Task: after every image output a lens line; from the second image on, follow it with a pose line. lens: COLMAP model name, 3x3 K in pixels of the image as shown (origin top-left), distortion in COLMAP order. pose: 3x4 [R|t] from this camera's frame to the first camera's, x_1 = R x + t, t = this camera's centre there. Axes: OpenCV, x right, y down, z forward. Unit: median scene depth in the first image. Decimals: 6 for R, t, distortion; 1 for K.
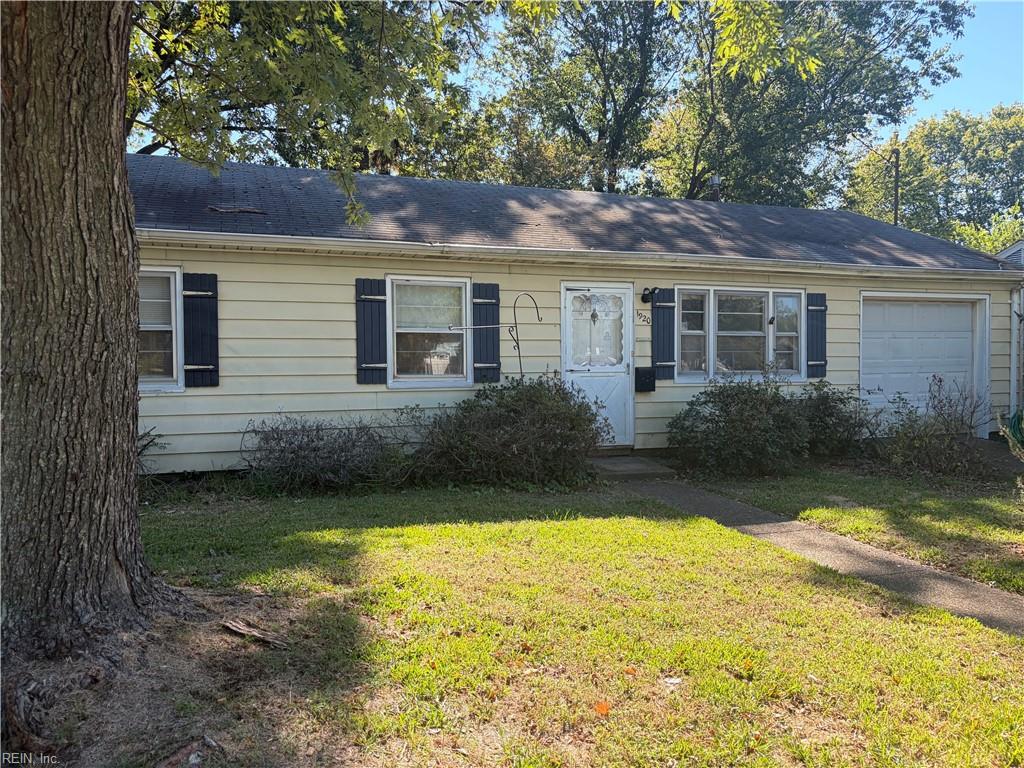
lens RADIAL K [[777.4, 0, 530.7], [0, 777.4, 386.2], [0, 0, 1]] dist [0.038942, -0.043711]
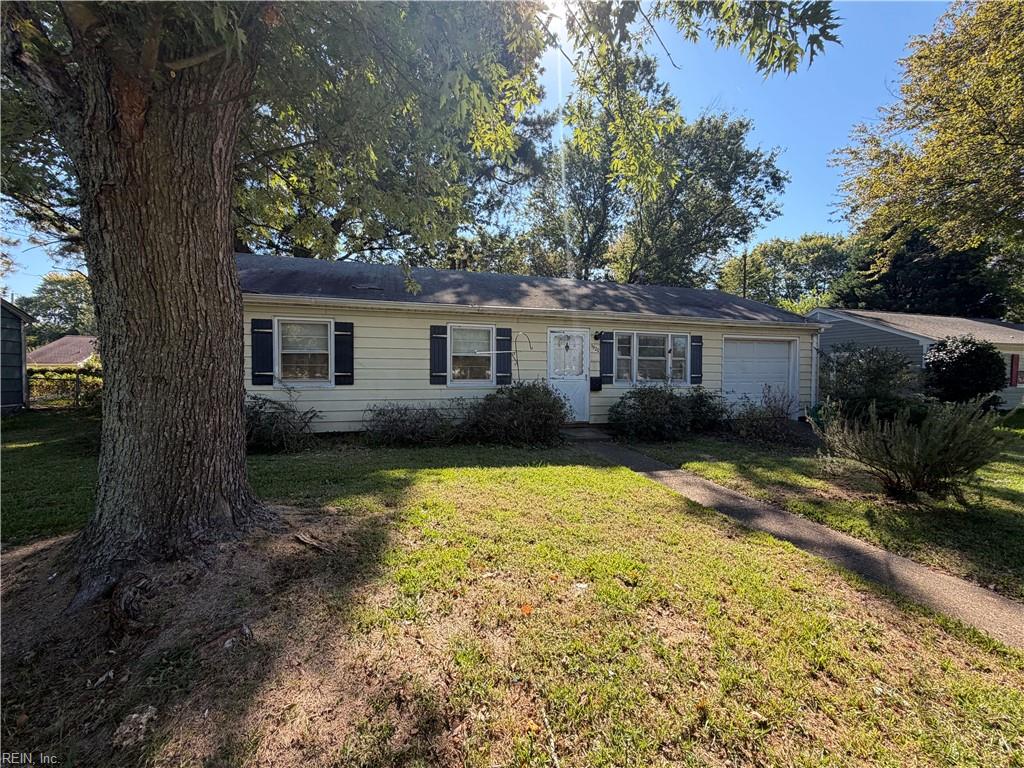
lens RADIAL K [[411.7, 0, 516.3], [0, 411.7, 382.3], [0, 0, 1]] dist [-0.006368, 0.001113]
pose [[0.997353, 0.012292, -0.071662, 0.043673], [-0.012905, 0.999884, -0.008098, -0.002670], [0.071554, 0.009001, 0.997396, 0.080257]]
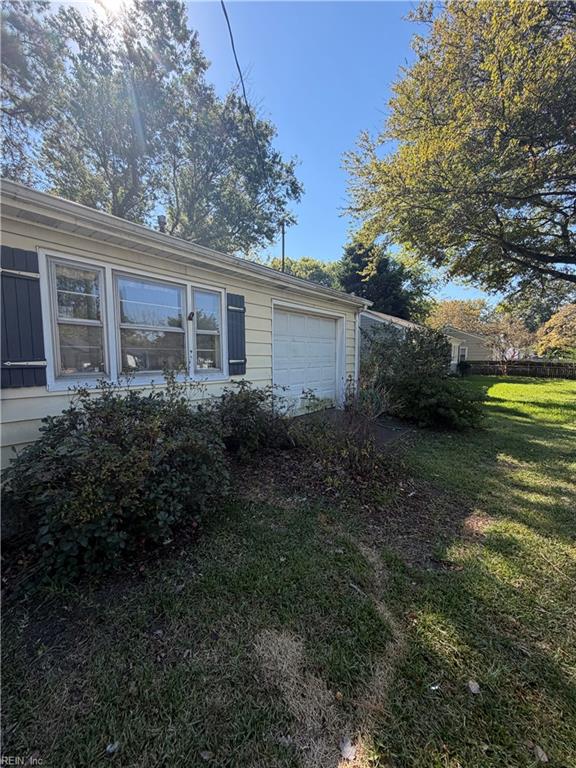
lens RADIAL K [[308.7, 0, 289.2], [0, 308.7, 388.1], [0, 0, 1]] dist [-0.006368, 0.001113]
pose [[0.870242, -0.043365, 0.490713, 0.297208], [0.008908, 0.997340, 0.072338, -0.031145], [-0.492545, -0.058580, 0.868313, 0.808653]]
